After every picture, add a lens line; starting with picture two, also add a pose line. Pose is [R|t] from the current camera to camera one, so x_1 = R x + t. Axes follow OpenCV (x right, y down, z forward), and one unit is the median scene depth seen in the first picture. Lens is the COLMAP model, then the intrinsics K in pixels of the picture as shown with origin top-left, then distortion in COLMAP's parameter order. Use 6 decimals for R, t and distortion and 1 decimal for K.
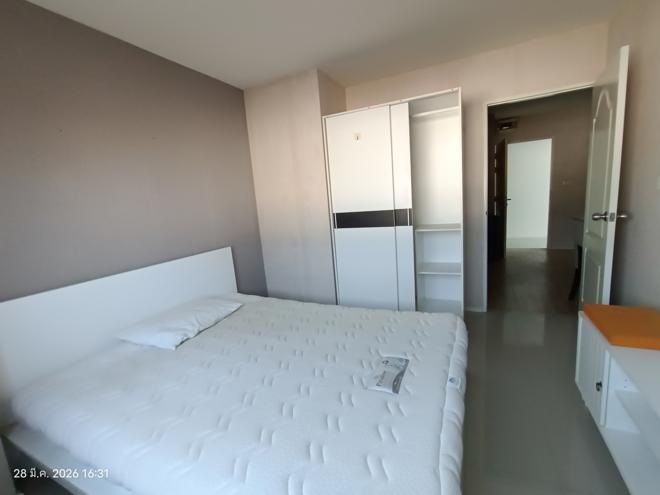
lens RADIAL K [[296.2, 0, 333.0], [0, 296.2, 249.9], [0, 0, 1]] dist [-0.028172, -0.000001]
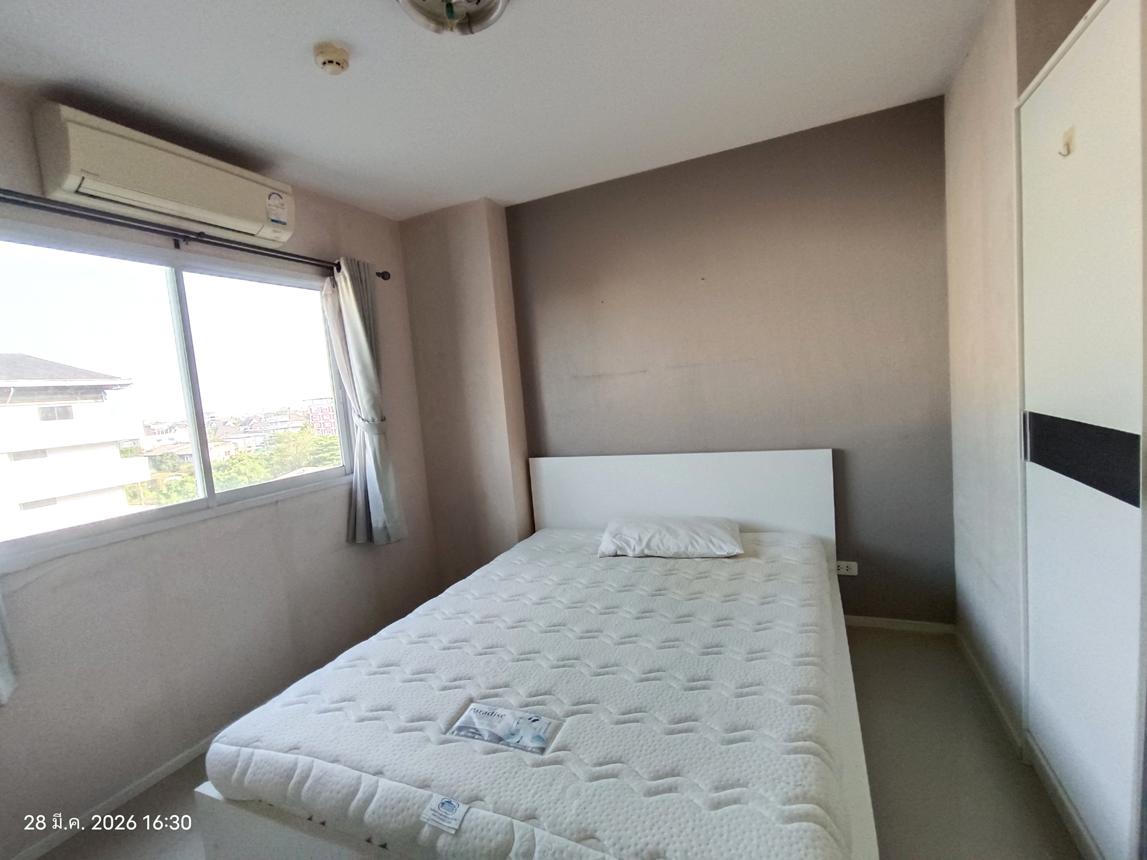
lens RADIAL K [[525.3, 0, 573.5], [0, 525.3, 430.0], [0, 0, 1]] dist [-0.019133, 0.008062]
pose [[0.020953, 0.165046, -0.986063, 0.614851], [-0.080681, 0.983342, 0.162876, -0.178685], [0.996520, 0.076144, 0.033920, 0.592293]]
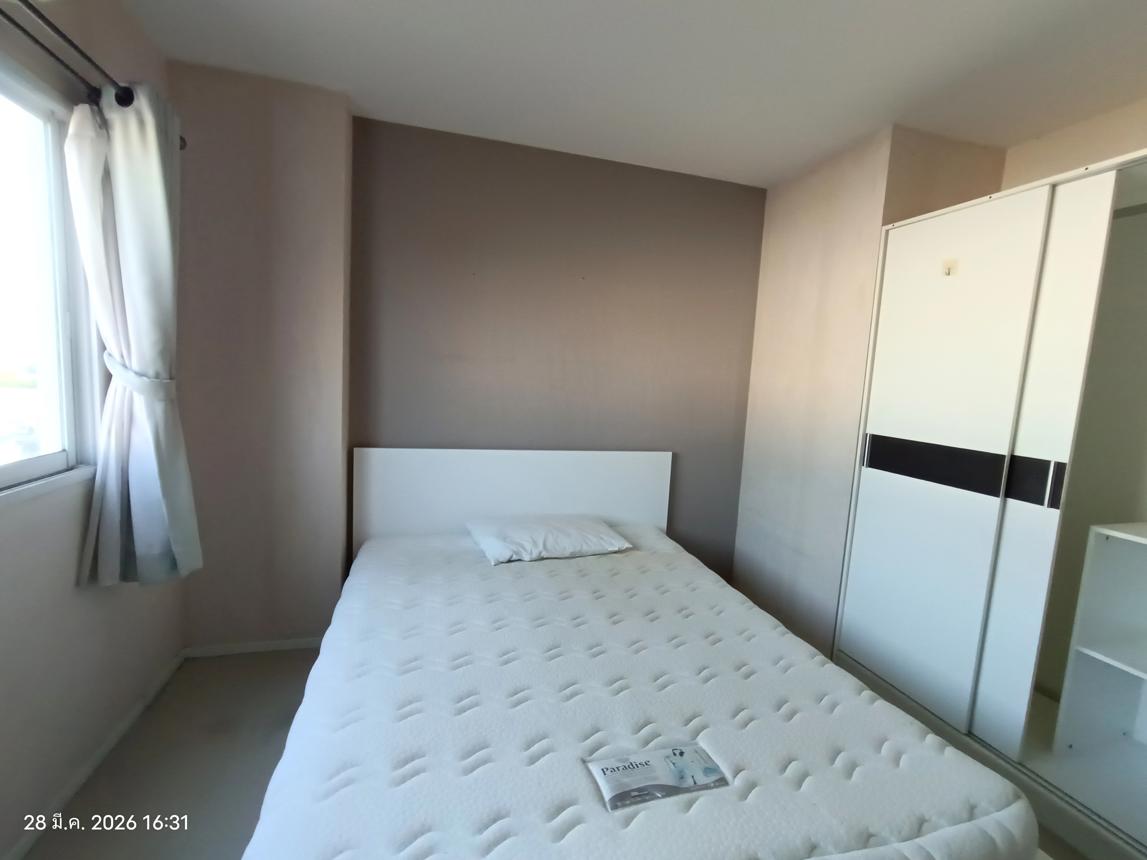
lens RADIAL K [[525.3, 0, 573.5], [0, 525.3, 430.0], [0, 0, 1]] dist [-0.019133, 0.008062]
pose [[0.648937, 0.199071, -0.734337, 0.345065], [-0.235593, 0.970303, 0.054845, -0.076453], [0.723447, 0.137414, 0.676566, 0.142579]]
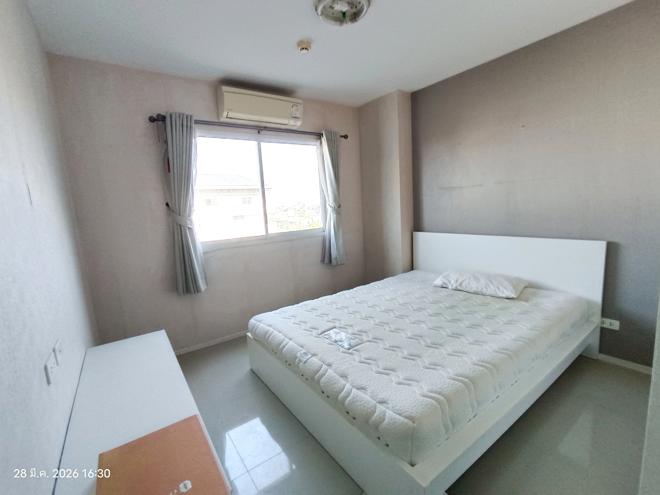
lens RADIAL K [[301.7, 0, 330.0], [0, 301.7, 247.5], [0, 0, 1]] dist [-0.028167, 0.000055]
pose [[-0.483290, 0.234978, -0.843336, 0.713600], [-0.046703, 0.955015, 0.292858, -0.208829], [0.874213, 0.180922, -0.450575, 0.840334]]
